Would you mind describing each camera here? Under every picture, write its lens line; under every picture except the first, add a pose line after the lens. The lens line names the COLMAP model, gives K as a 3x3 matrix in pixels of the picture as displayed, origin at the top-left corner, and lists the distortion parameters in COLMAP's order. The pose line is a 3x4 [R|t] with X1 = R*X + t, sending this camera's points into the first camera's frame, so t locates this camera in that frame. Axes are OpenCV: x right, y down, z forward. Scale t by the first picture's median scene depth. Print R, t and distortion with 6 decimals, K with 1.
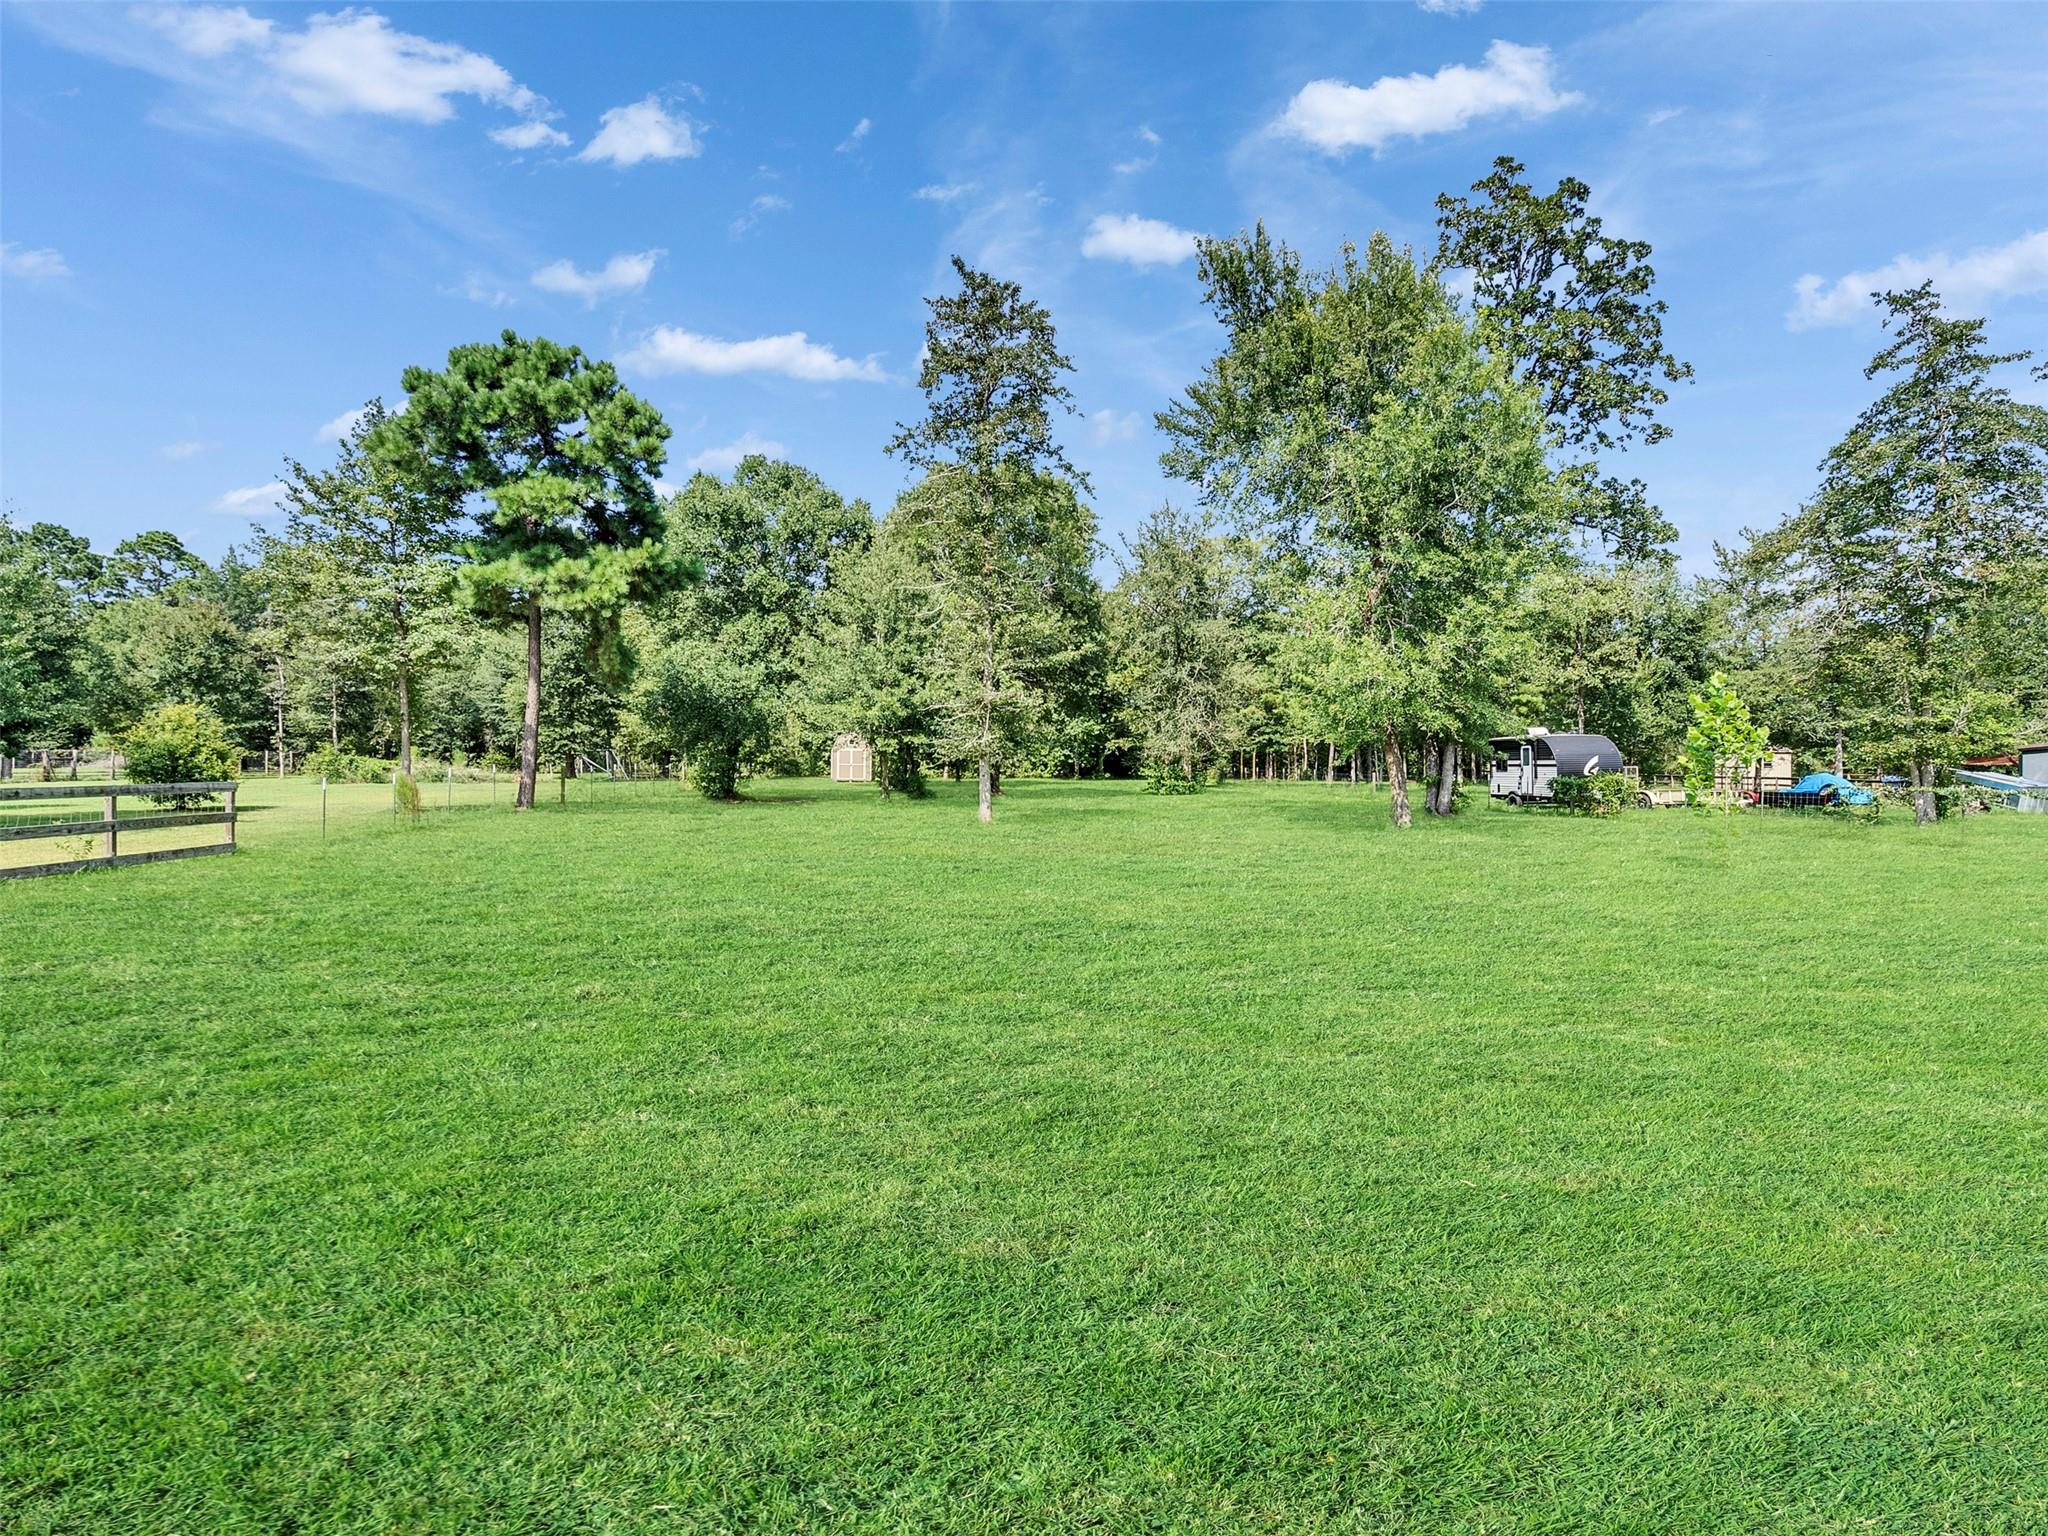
lens RADIAL K [[1048.1, 0, 1014.3], [0, 1048.1, 765.5], [0, 0, 1]] dist [-0.006162, 0.003764]
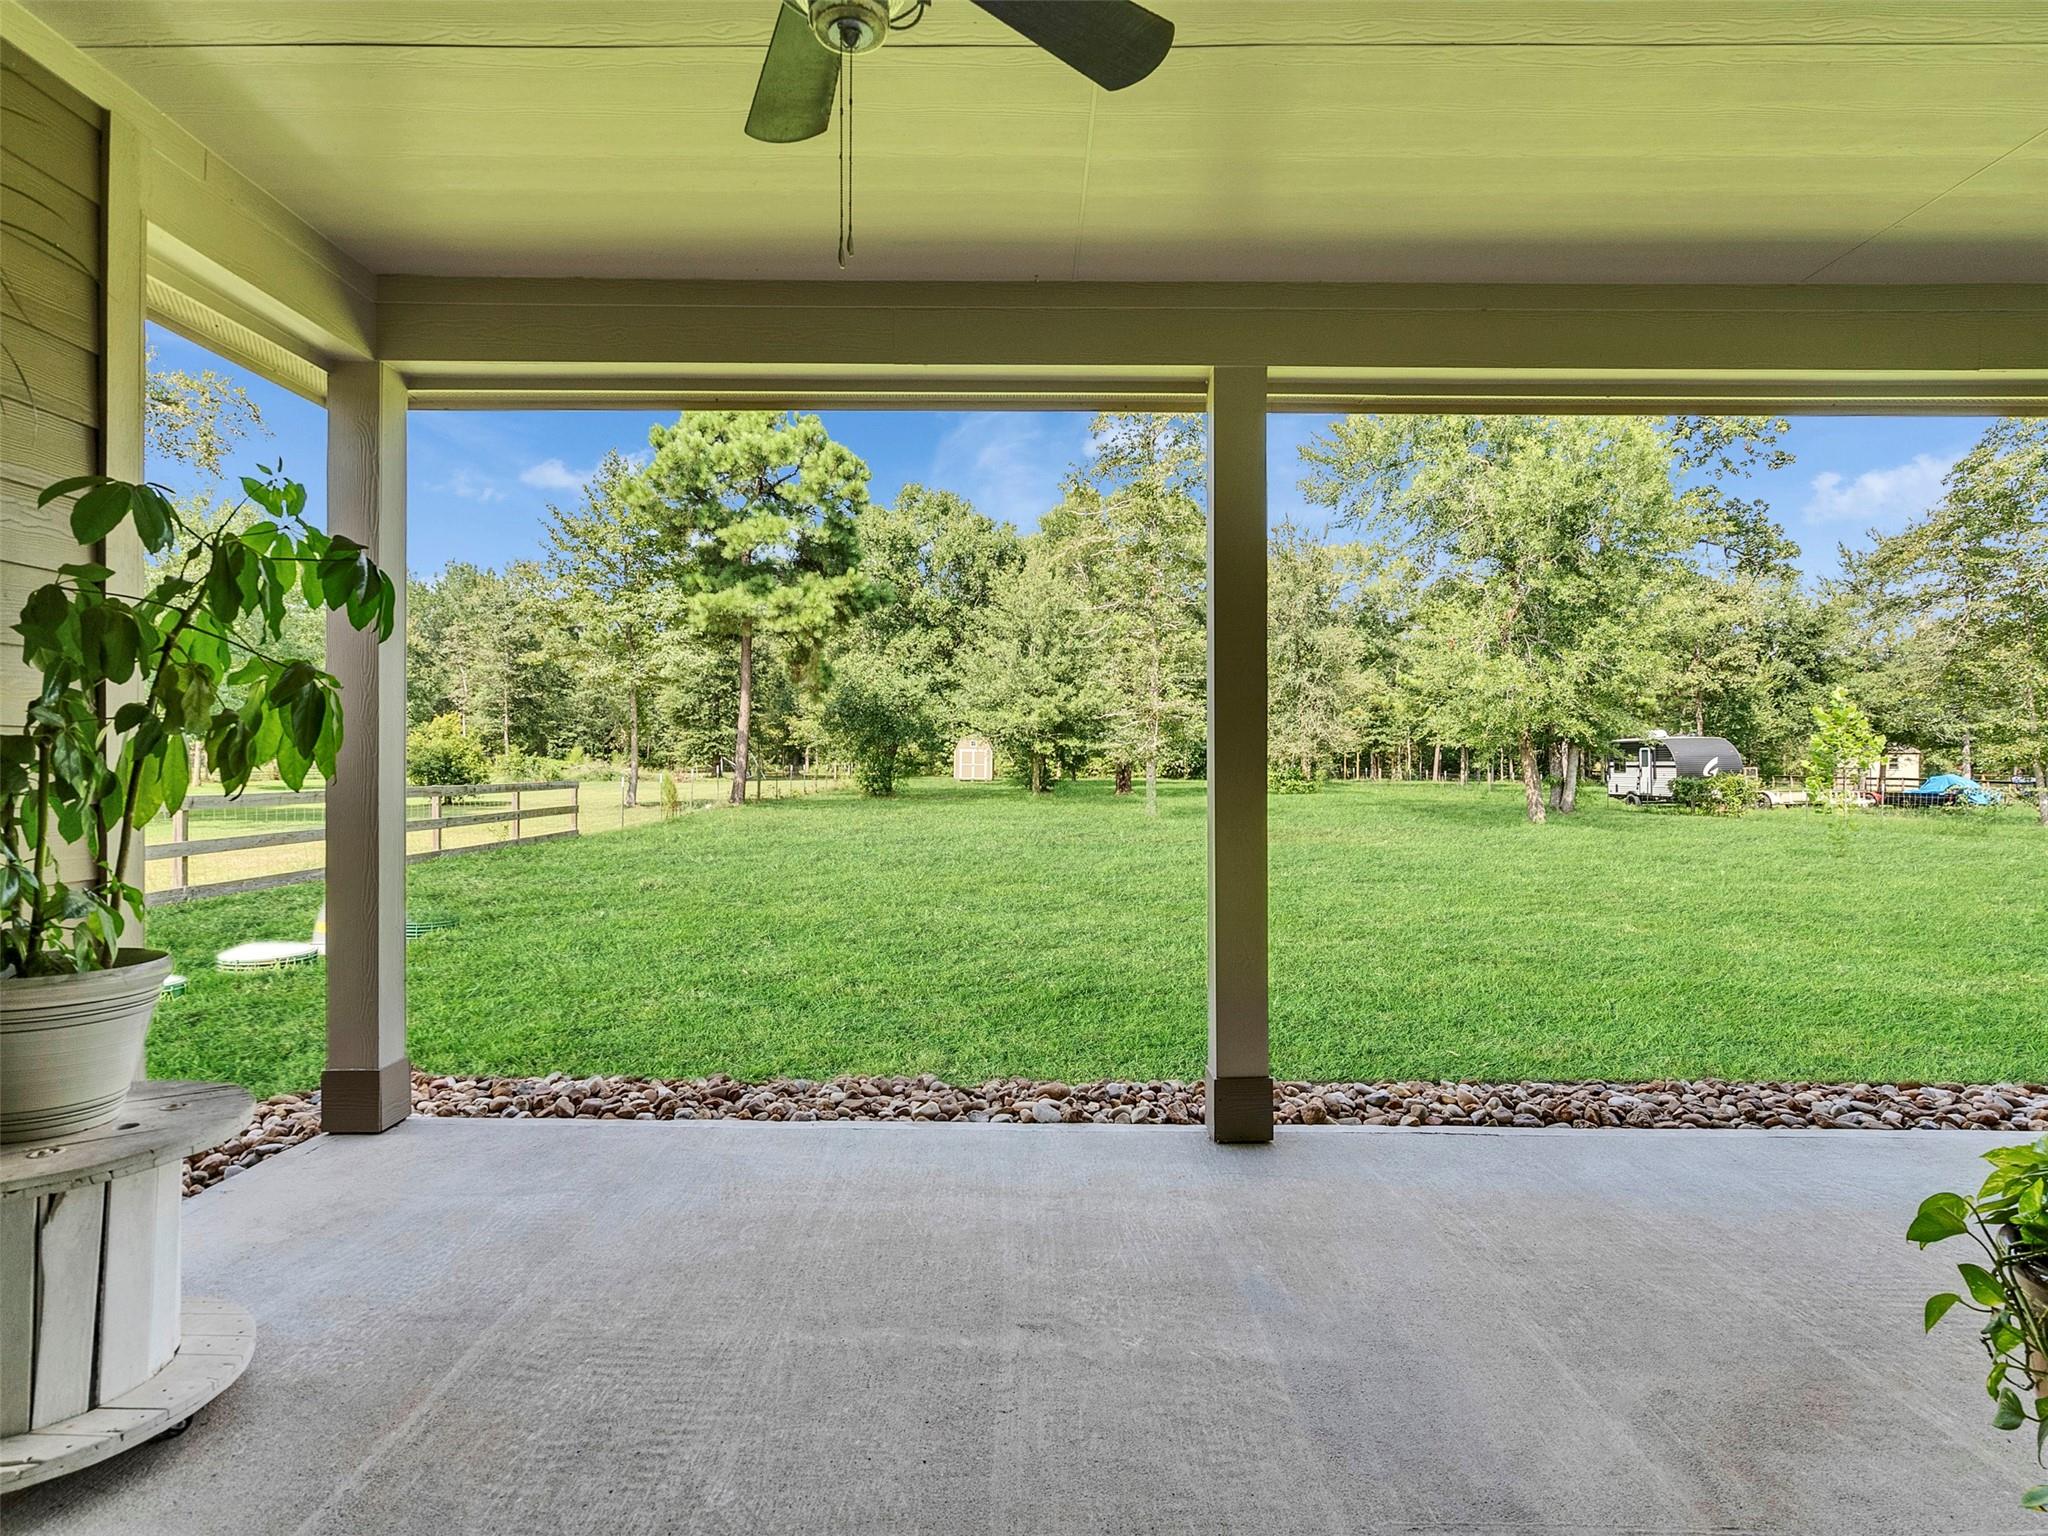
lens RADIAL K [[1048.1, 0, 1014.3], [0, 1048.1, 765.5], [0, 0, 1]] dist [-0.006162, 0.003764]
pose [[0.997012, 0.000692, -0.077248, -0.067390], [-0.000644, 1.000000, 0.000638, -0.001625], [0.077249, -0.000586, 0.997012, -0.103532]]
